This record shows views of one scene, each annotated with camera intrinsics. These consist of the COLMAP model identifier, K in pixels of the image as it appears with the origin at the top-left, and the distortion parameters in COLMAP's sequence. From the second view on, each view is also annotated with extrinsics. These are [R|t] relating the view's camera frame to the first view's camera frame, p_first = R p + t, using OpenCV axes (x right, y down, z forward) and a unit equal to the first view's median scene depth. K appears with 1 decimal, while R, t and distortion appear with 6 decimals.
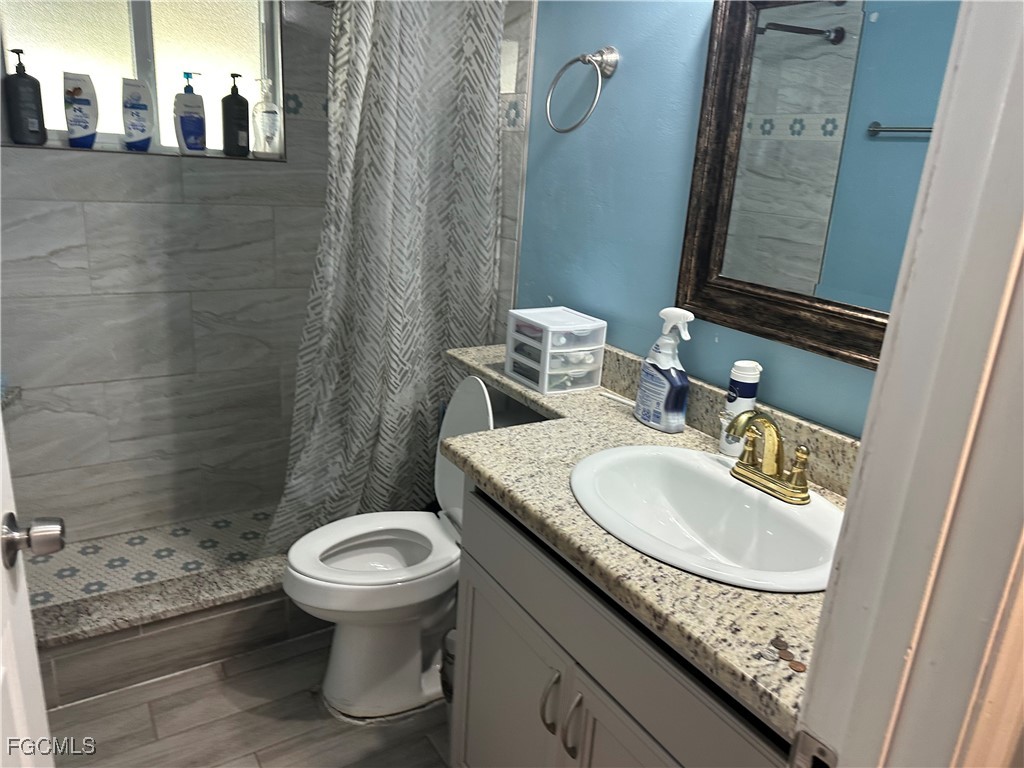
lens RADIAL K [[714.7, 0, 514.1], [0, 714.7, 376.1], [0, 0, 1]] dist [0.064621, -0.071829]
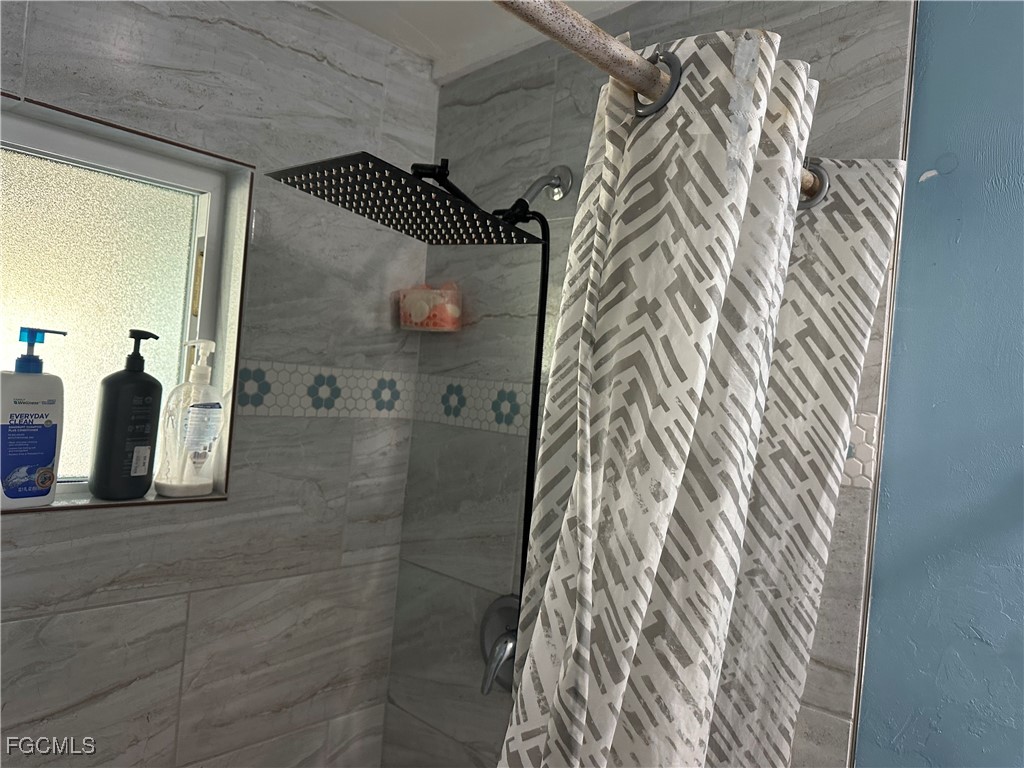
lens RADIAL K [[714.7, 0, 515.2], [0, 714.7, 385.3], [0, 0, 1]] dist [0.064621, -0.071829]
pose [[0.964662, 0.015400, 0.263038, -0.264474], [0.056829, 0.962635, -0.264772, -0.236466], [-0.257287, 0.270364, 0.927743, 0.490202]]
